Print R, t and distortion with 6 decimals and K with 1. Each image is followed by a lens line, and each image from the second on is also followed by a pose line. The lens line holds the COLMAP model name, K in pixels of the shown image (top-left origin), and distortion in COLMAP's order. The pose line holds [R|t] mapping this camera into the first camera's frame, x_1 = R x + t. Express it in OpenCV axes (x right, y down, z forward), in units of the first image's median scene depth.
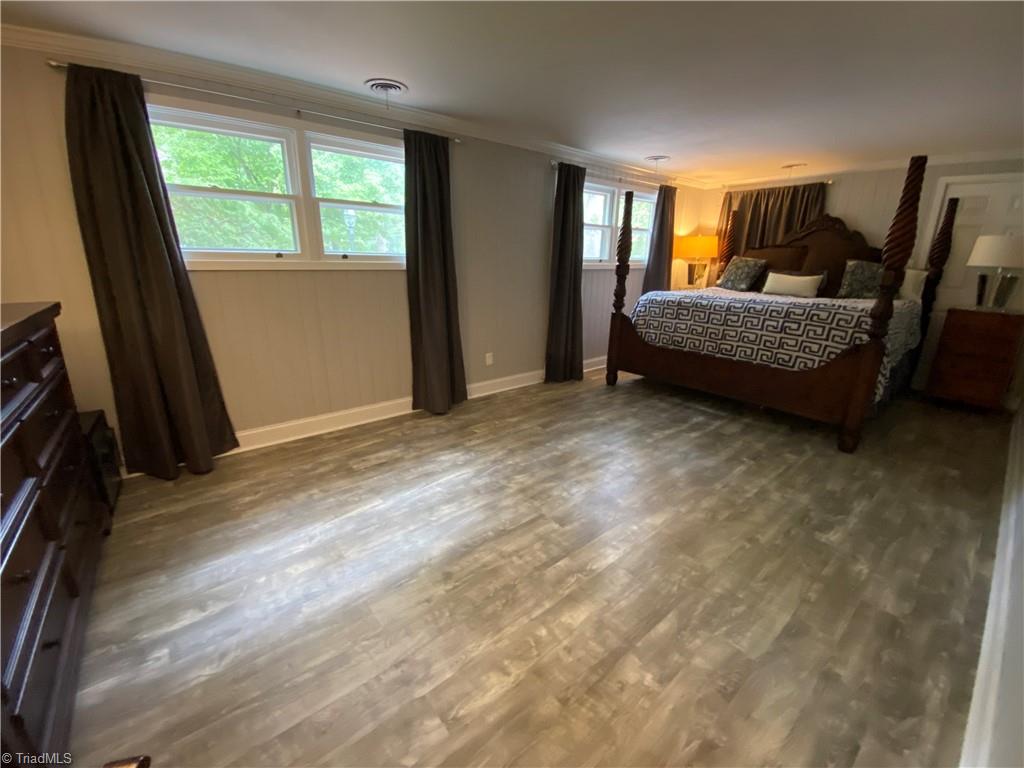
lens RADIAL K [[412.5, 0, 508.8], [0, 412.5, 379.2], [0, 0, 1]] dist [0.040077, -0.031317]
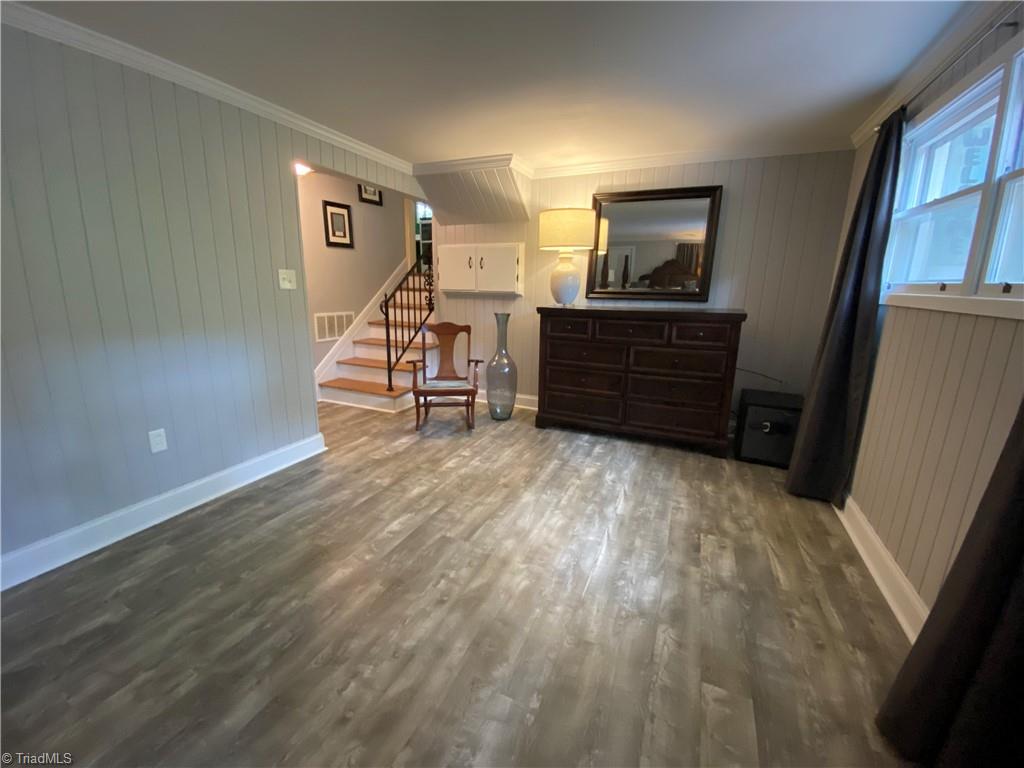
lens RADIAL K [[409.8, 0, 509.0], [0, 409.8, 378.6], [0, 0, 1]] dist [0.048635, -0.036725]
pose [[-0.889667, 0.070485, -0.451137, 0.418880], [-0.158775, 0.878604, 0.450384, -0.467101], [0.428116, 0.472320, -0.770474, 1.687757]]
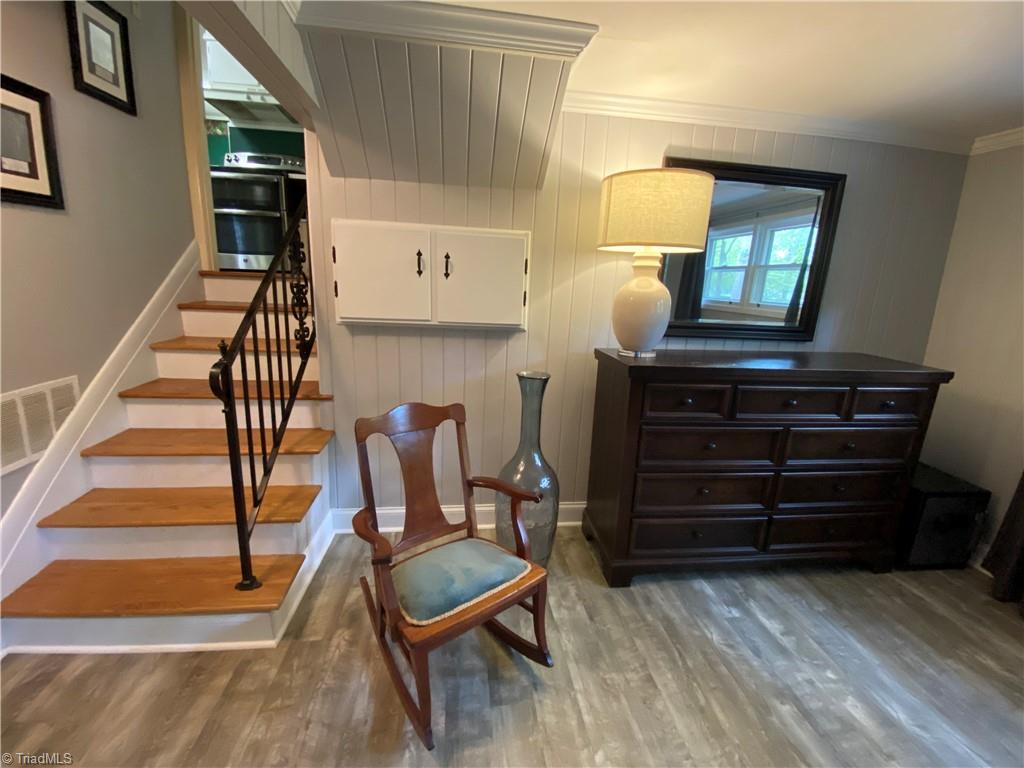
lens RADIAL K [[413.5, 0, 510.2], [0, 413.5, 380.1], [0, 0, 1]] dist [0.002859, -0.013713]
pose [[-0.527979, 0.150710, -0.835778, 0.361288], [-0.287549, 0.894276, 0.342909, -0.170402], [0.799096, 0.421376, -0.428822, 0.461467]]
